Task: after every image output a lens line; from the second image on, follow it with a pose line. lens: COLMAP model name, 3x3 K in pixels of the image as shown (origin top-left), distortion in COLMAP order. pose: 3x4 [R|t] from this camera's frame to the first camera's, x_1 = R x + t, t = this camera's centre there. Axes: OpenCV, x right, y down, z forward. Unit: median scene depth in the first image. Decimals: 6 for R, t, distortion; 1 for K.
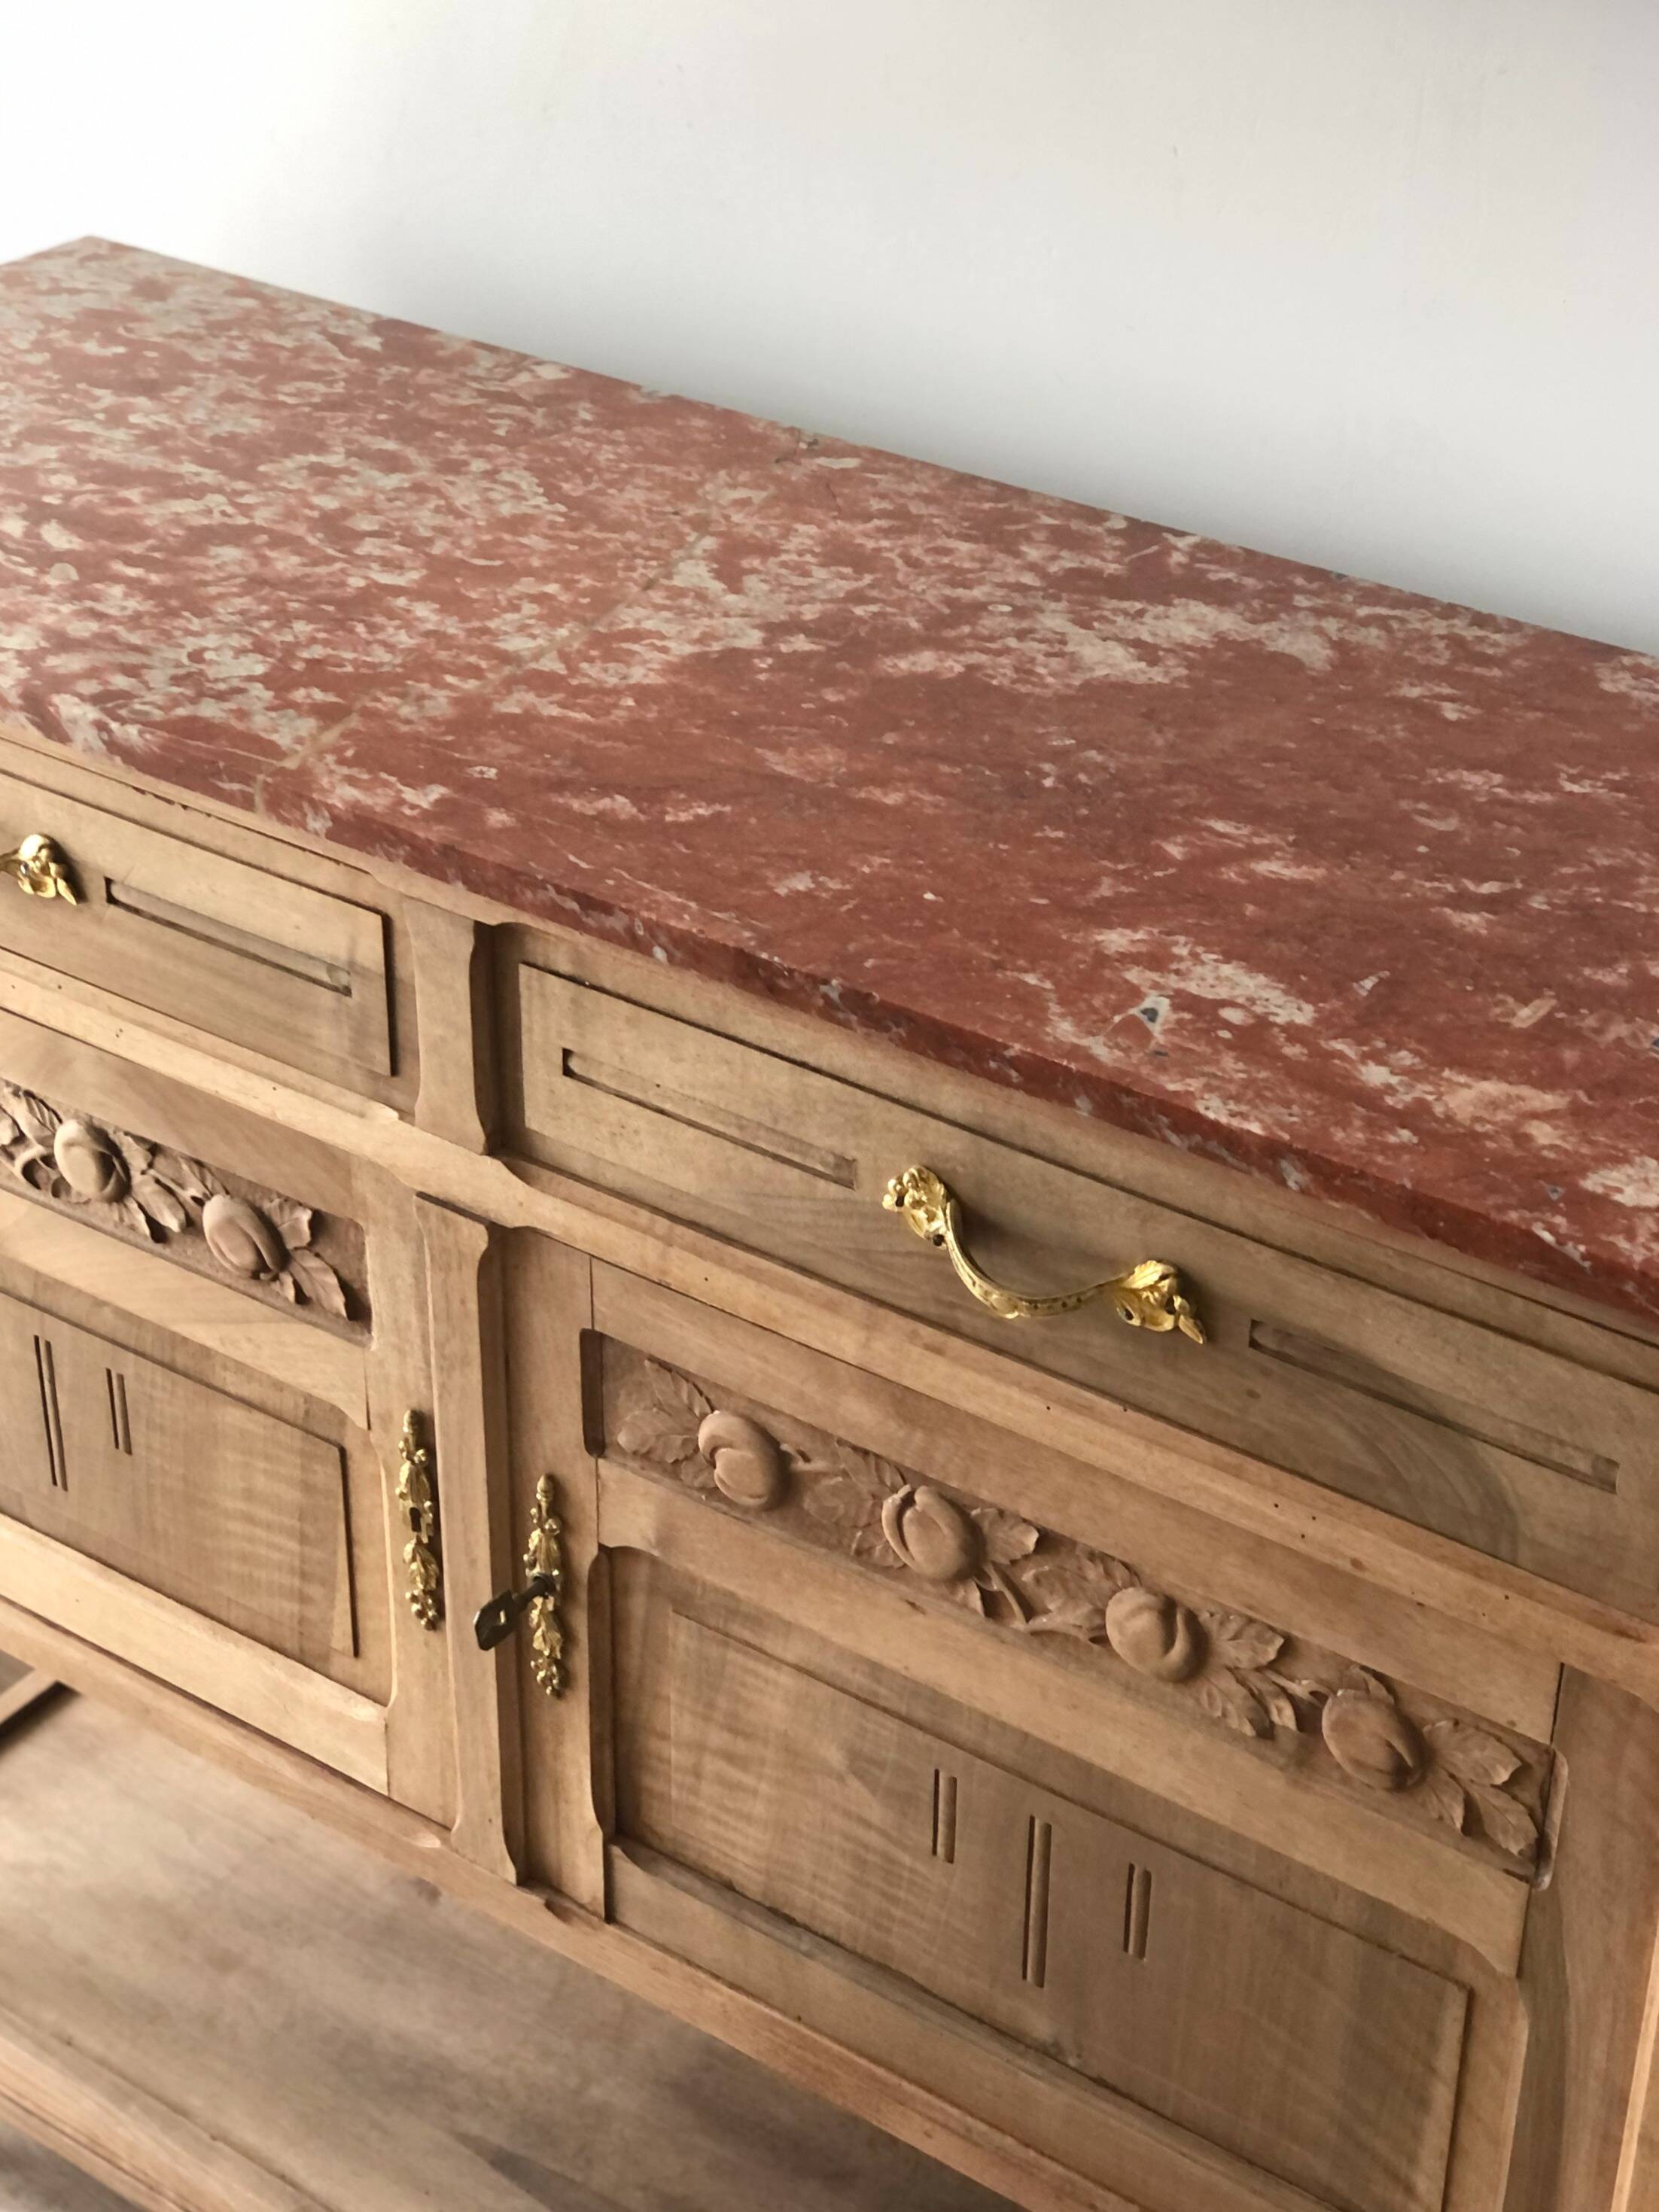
lens RADIAL K [[3676.6, 0, 857.4], [0, 3676.6, 1104.6], [0, 0, 1]] dist [-0.013825, 0.218609]
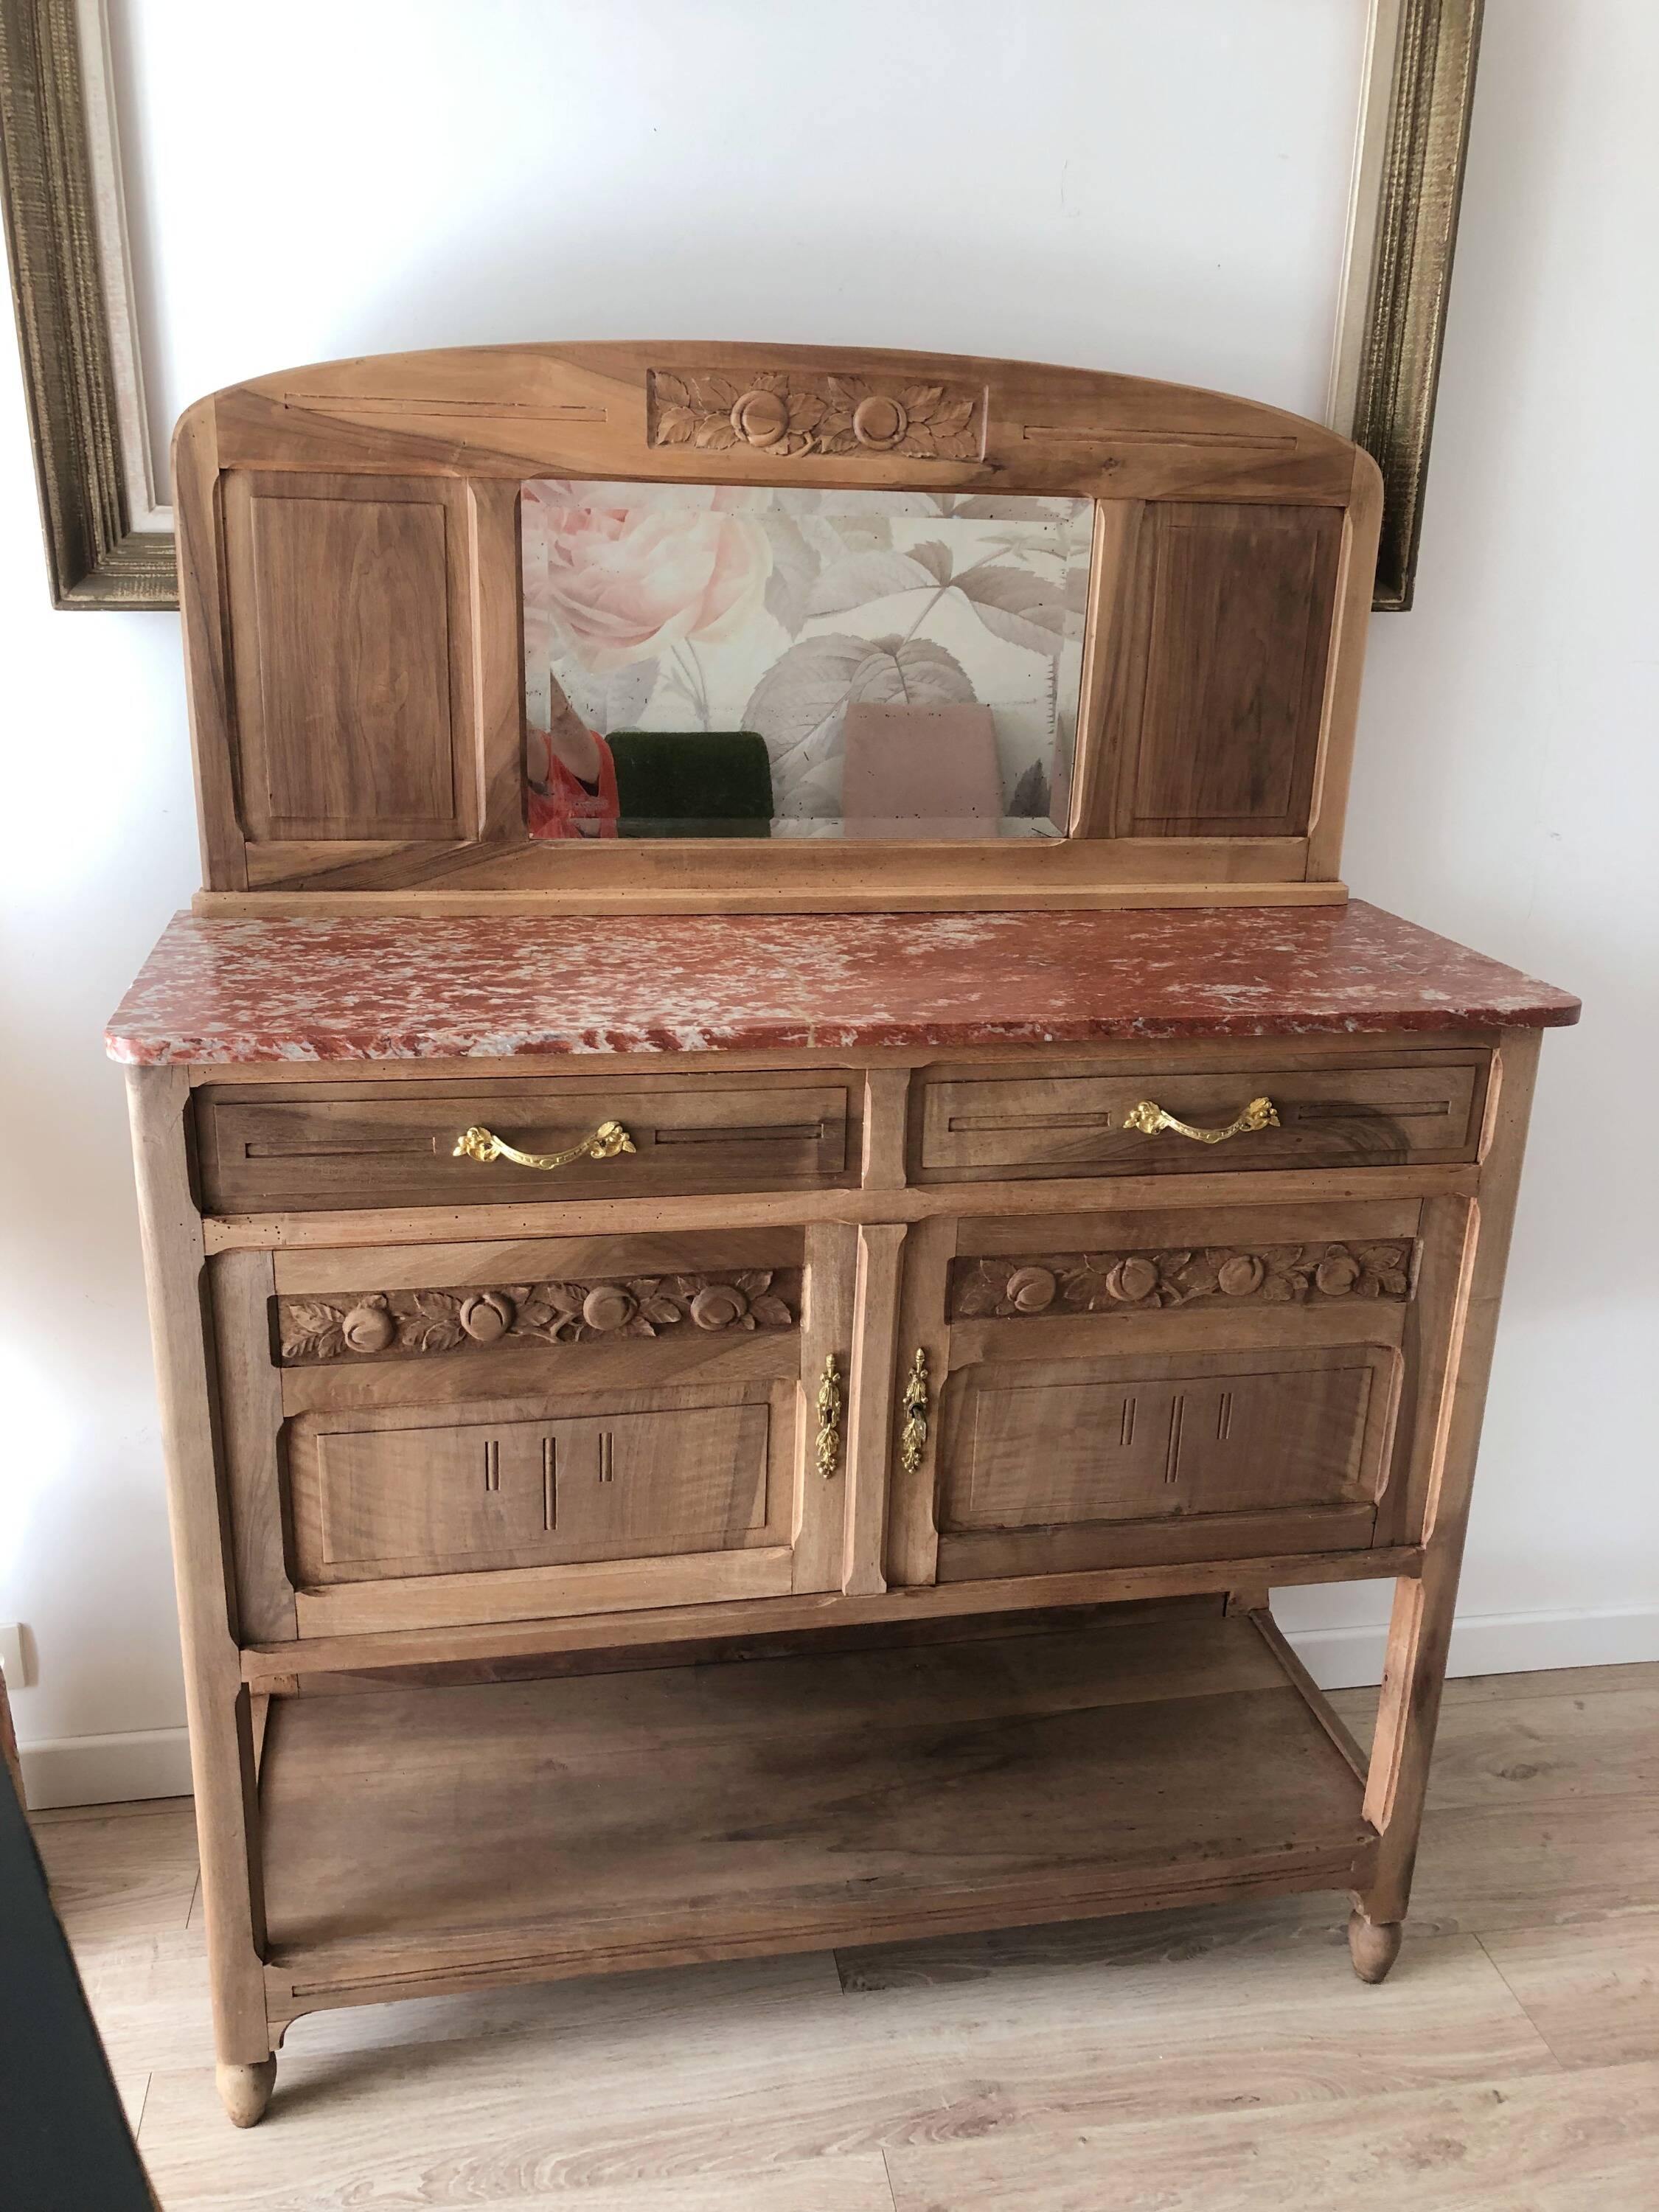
lens RADIAL K [[1811.7, 0, 839.2], [0, 1811.7, 1102.5], [0, 0, 1]] dist [0.065633, -0.061281]
pose [[0.683717, -0.223868, 0.694561, -0.827725], [0.352897, 0.934522, -0.046176, 0.002190], [-0.638745, 0.276680, 0.717951, 0.271100]]
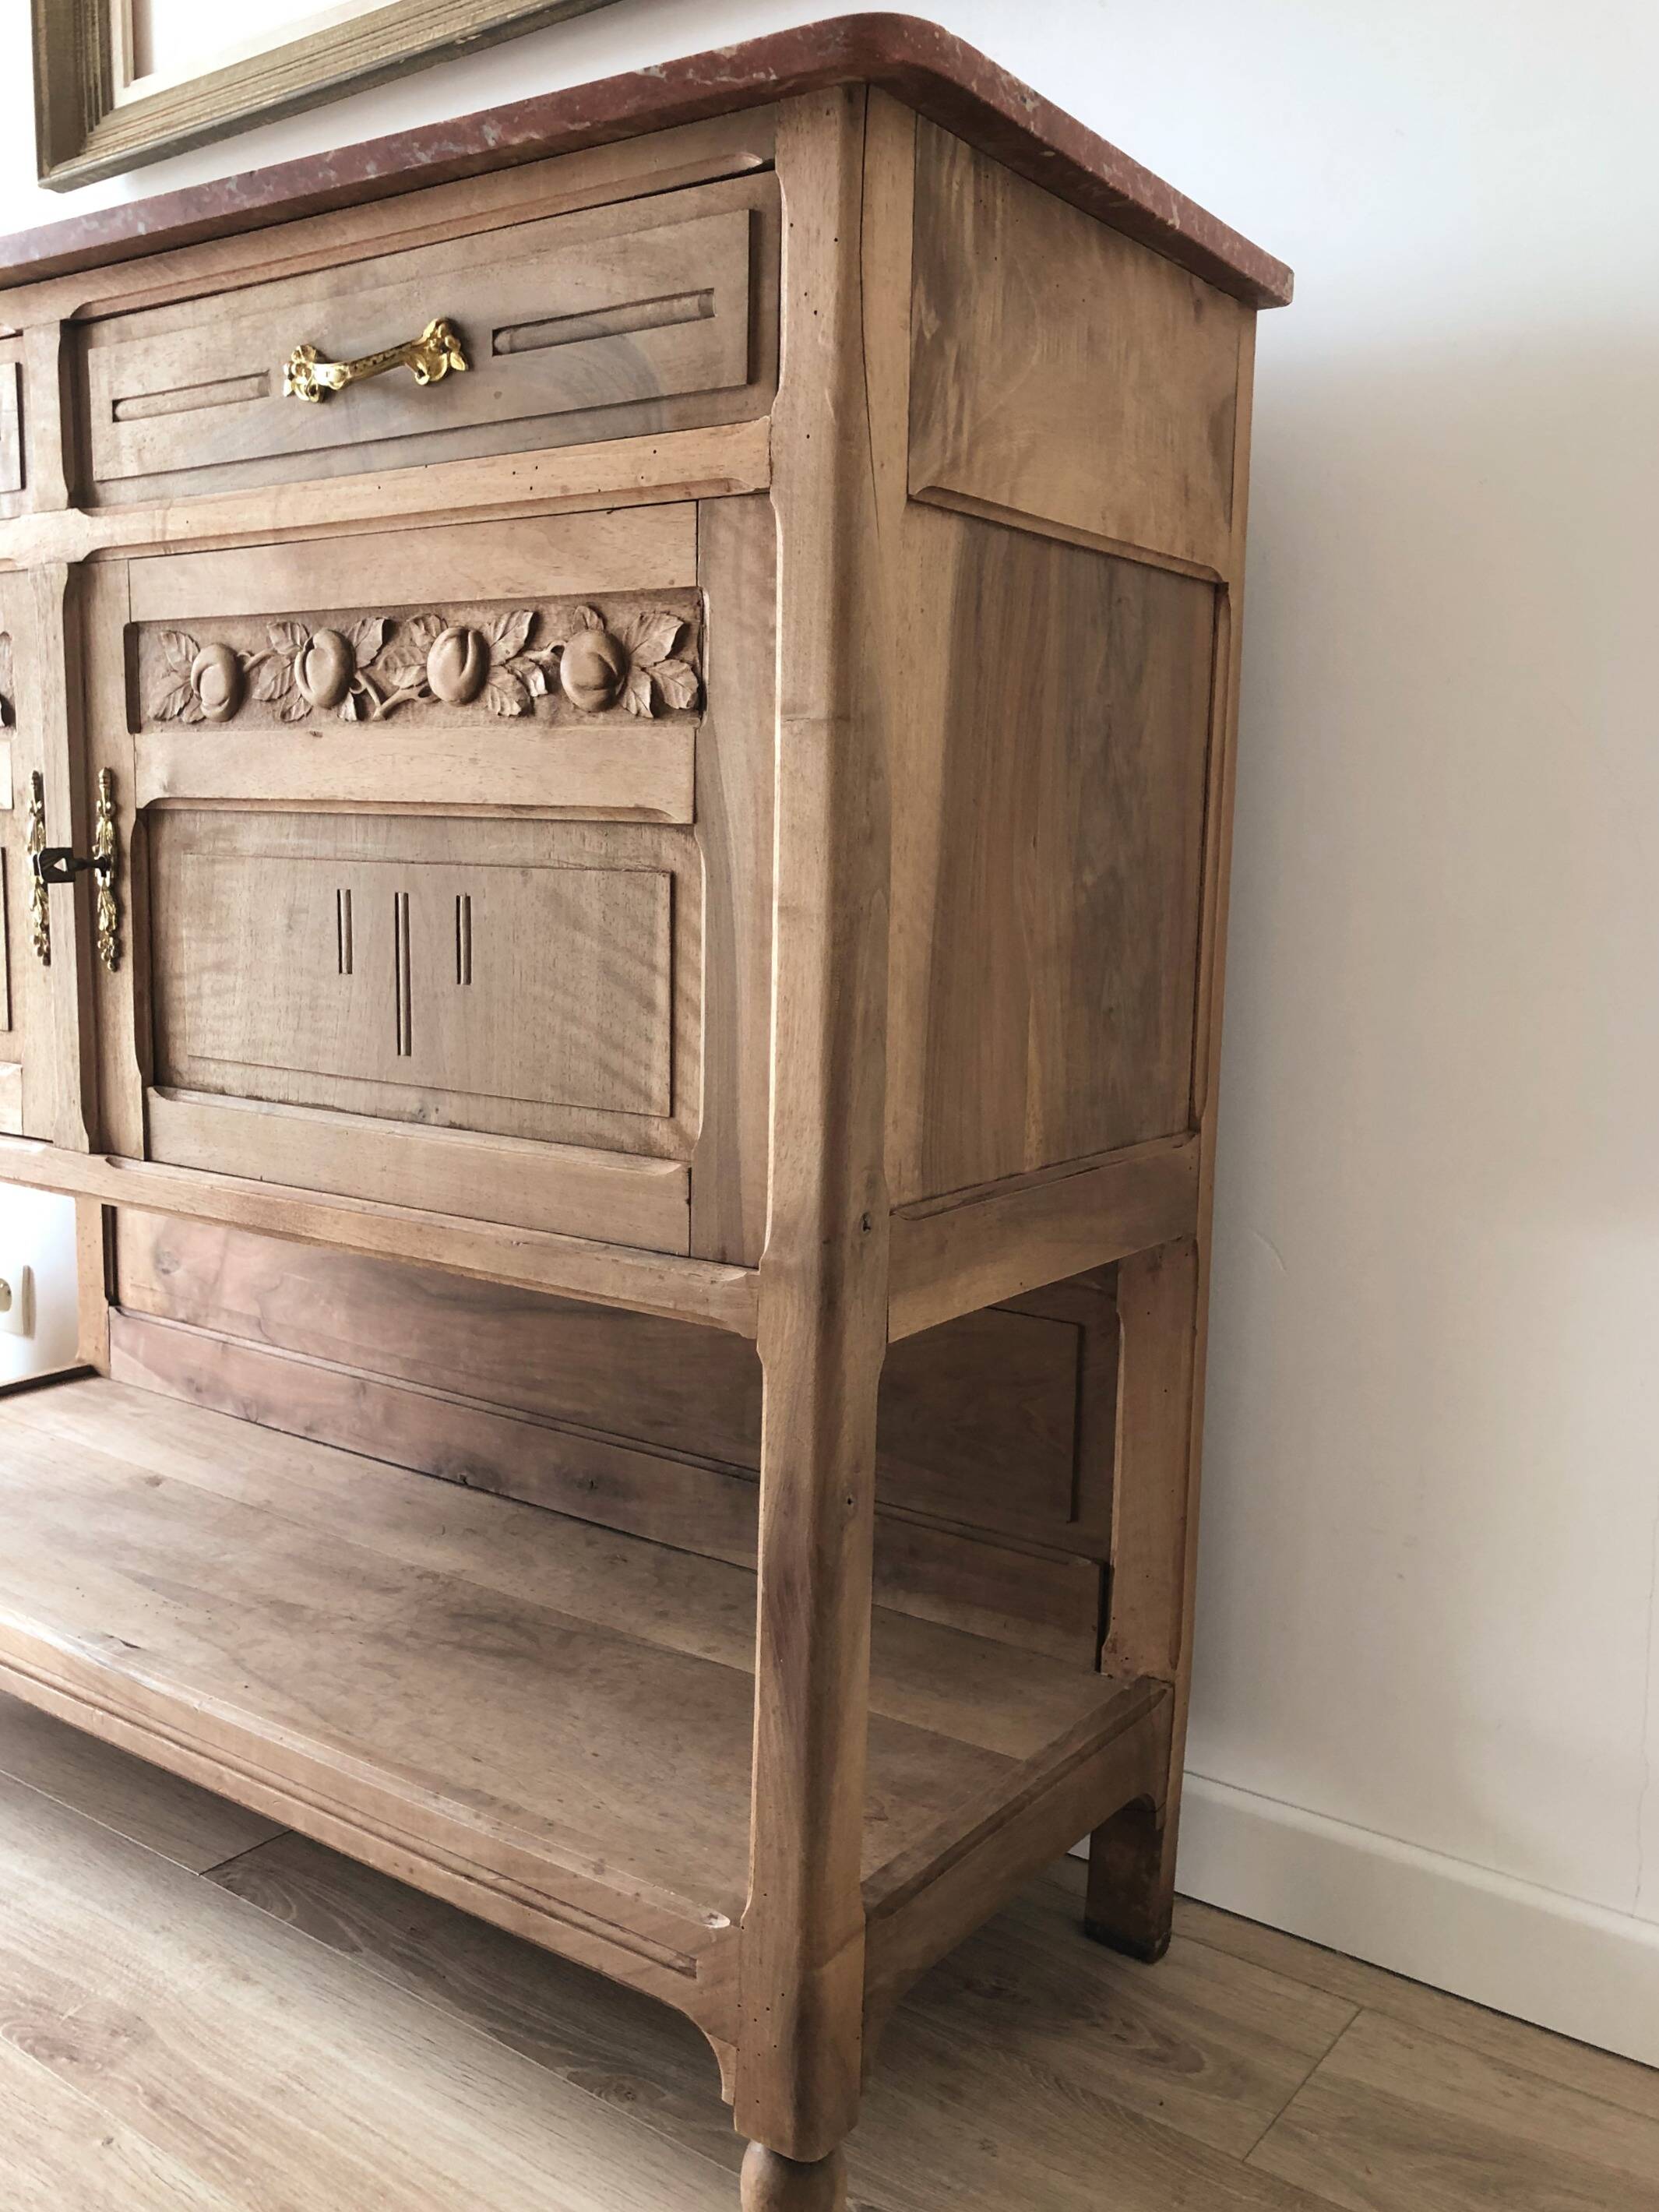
lens RADIAL K [[1914.2, 0, 829.5], [0, 1914.2, 1106.0], [0, 0, 1]] dist [0.052189, -0.068060]
pose [[0.999900, 0.006185, 0.012754, 0.198130], [-0.000766, 0.922045, -0.387082, 0.537345], [-0.014154, 0.387034, 0.921957, 0.367585]]
